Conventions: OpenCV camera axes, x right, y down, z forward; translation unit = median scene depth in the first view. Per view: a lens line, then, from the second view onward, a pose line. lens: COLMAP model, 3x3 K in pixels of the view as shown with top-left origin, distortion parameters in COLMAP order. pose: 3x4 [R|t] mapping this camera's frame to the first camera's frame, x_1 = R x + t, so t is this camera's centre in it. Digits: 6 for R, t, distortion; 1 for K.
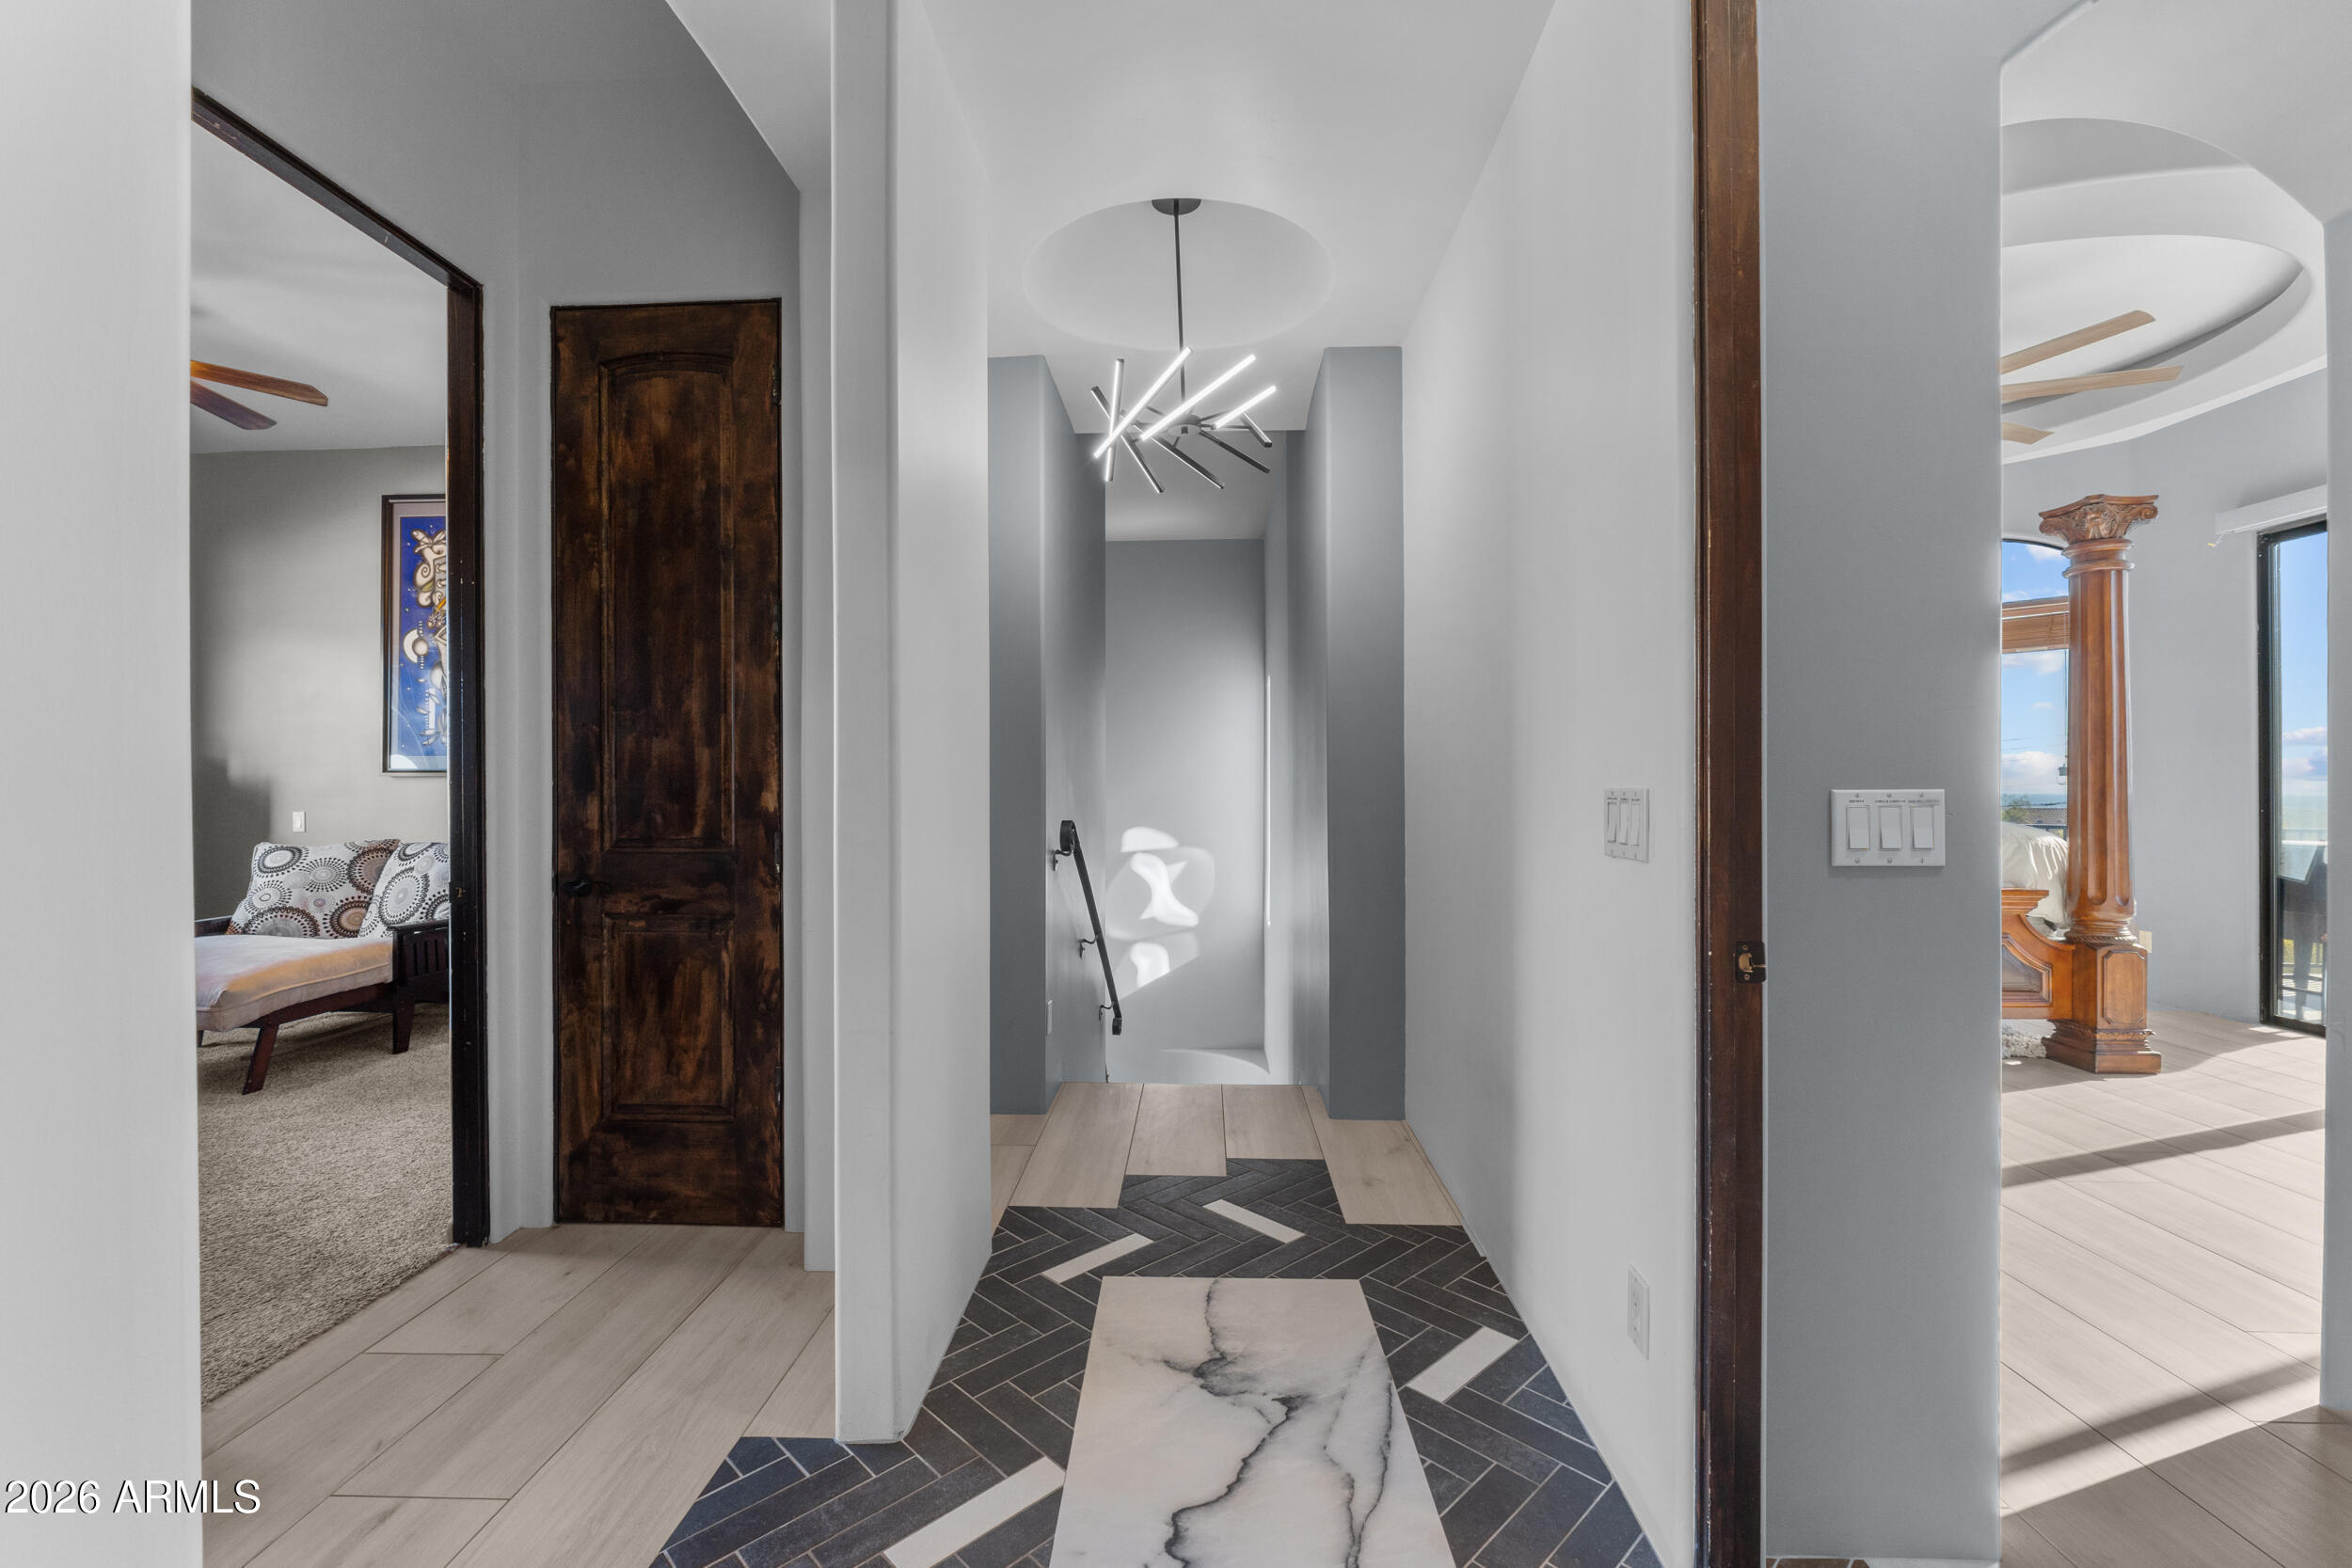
lens RADIAL K [[994.0, 0, 1177.6], [0, 994.0, 791.7], [0, 0, 1]] dist [-0.008245, 0.000297]
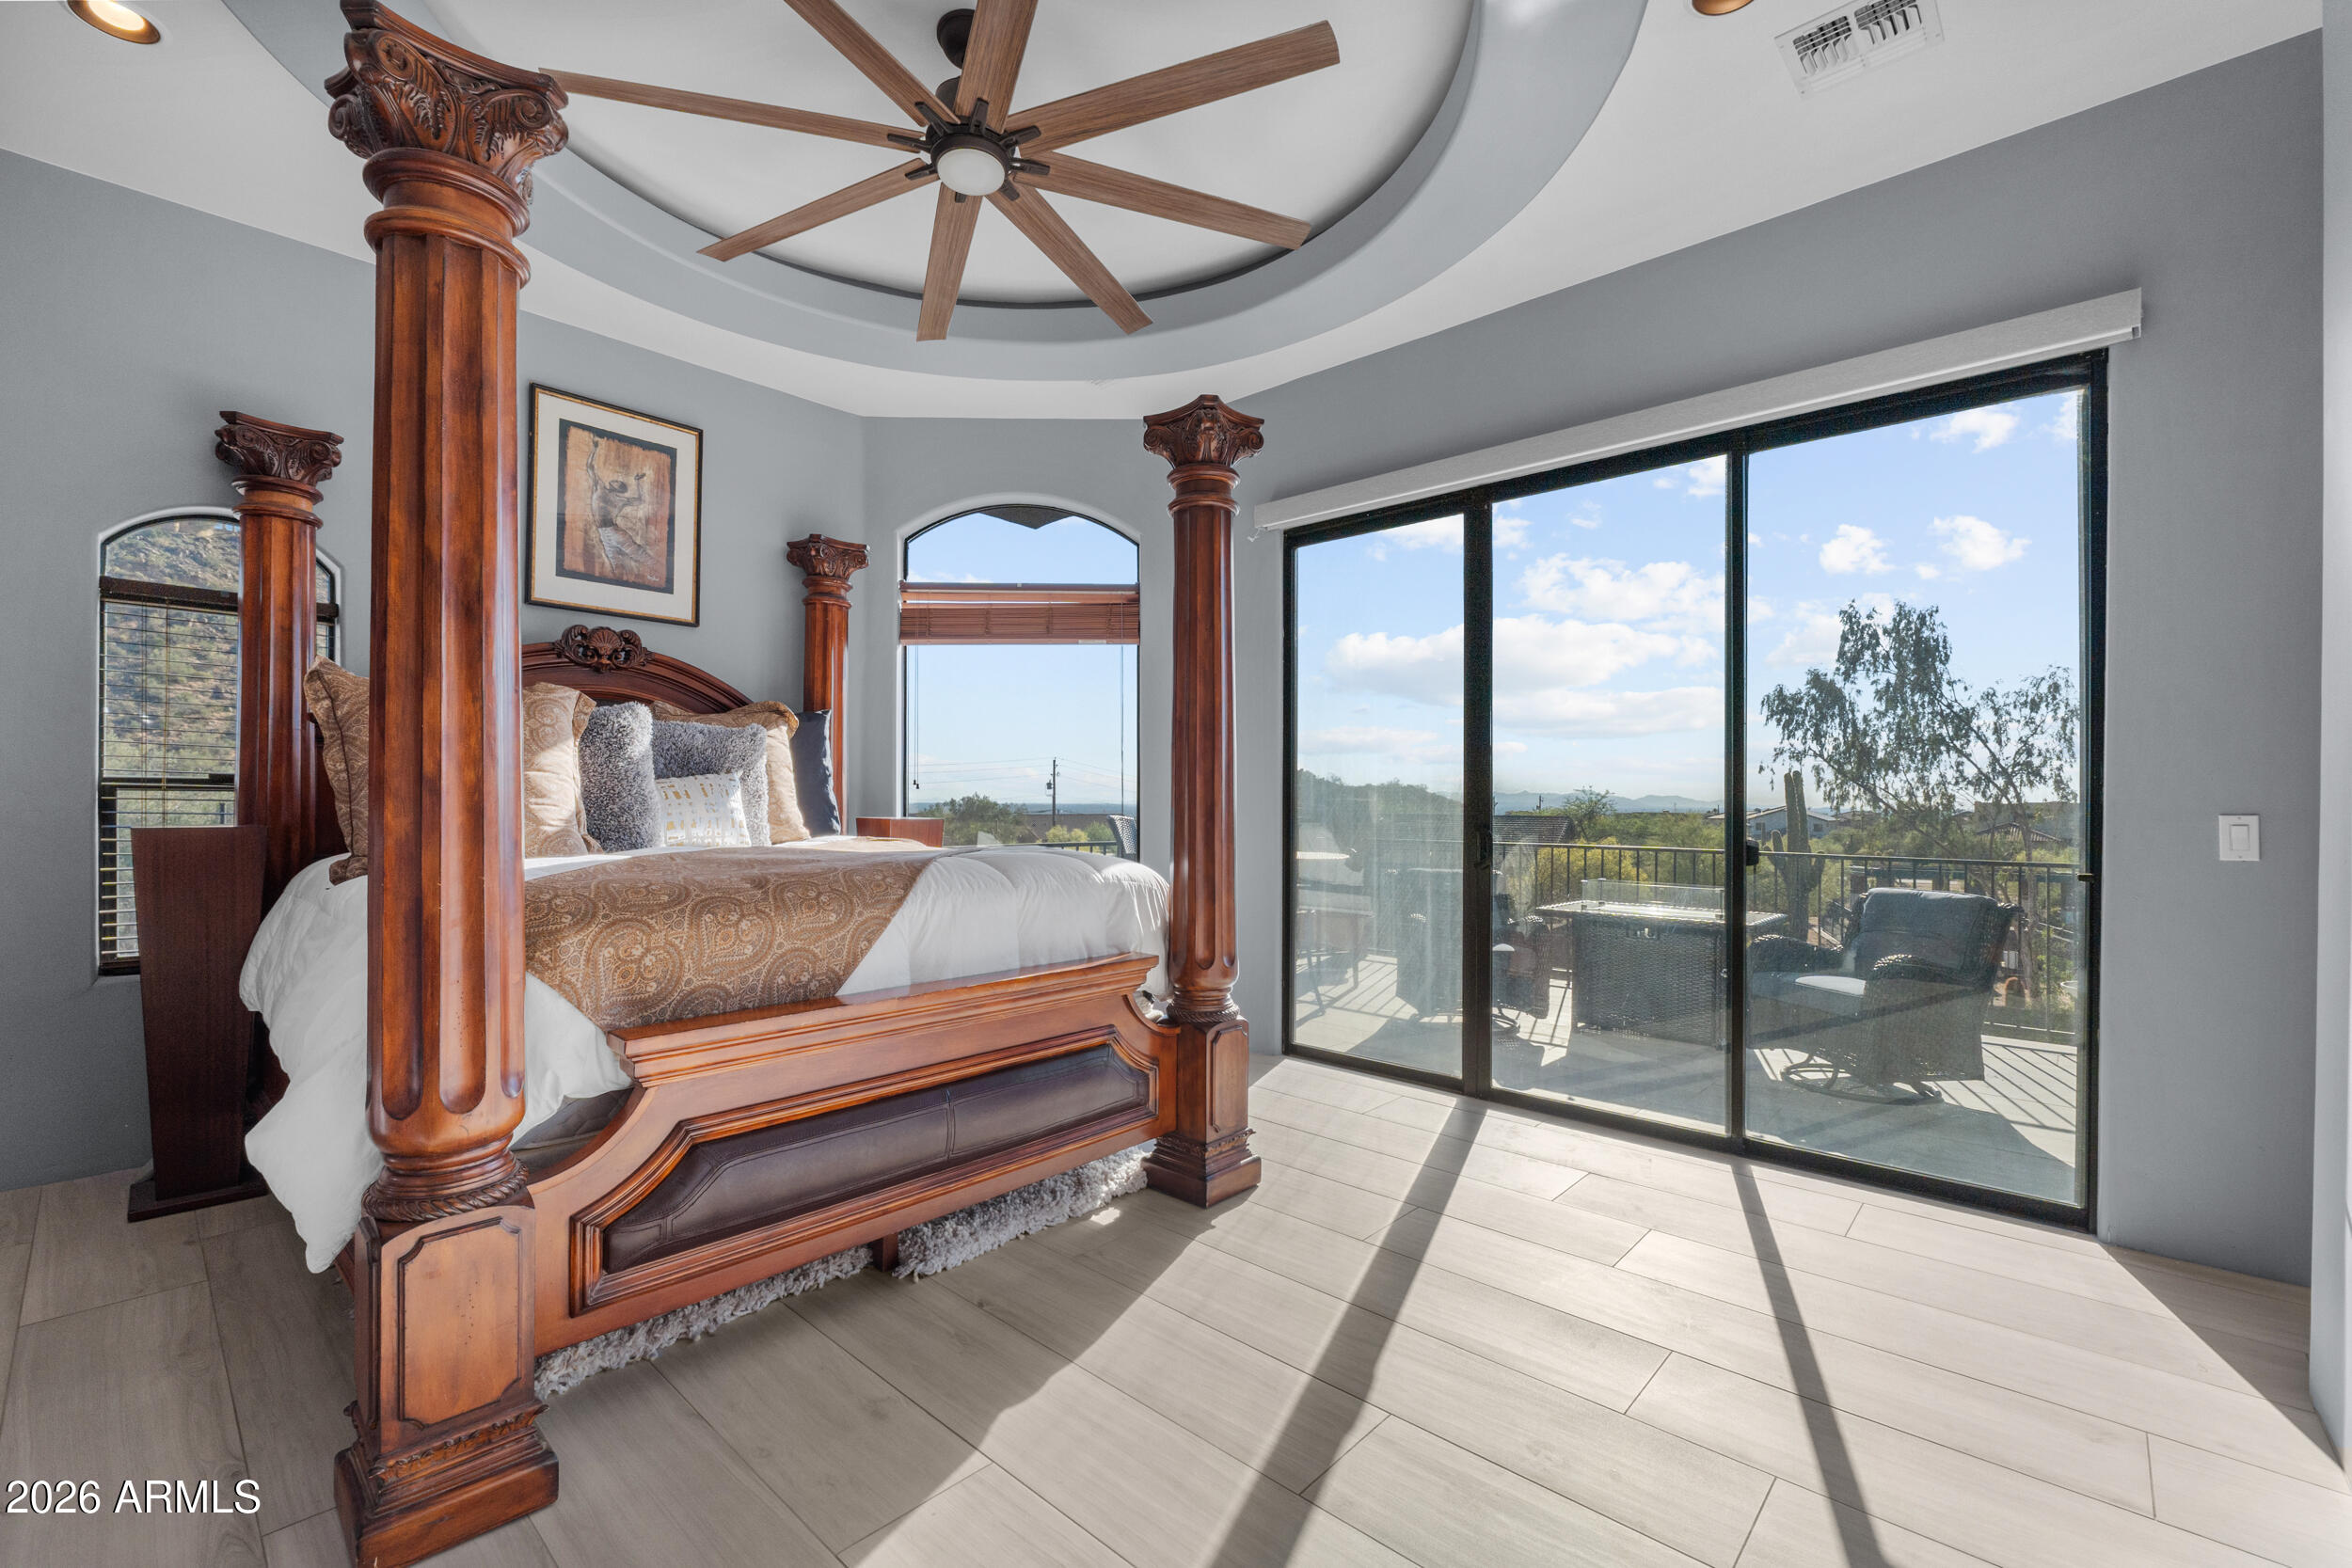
lens RADIAL K [[994.0, 0, 1168.6], [0, 994.0, 788.1], [0, 0, 1]] dist [-0.008245, 0.000297]
pose [[0.654503, 0.011463, 0.755972, 0.365362], [-0.003129, 0.999918, -0.012453, -0.008122], [-0.756053, 0.005785, 0.654485, 0.545177]]
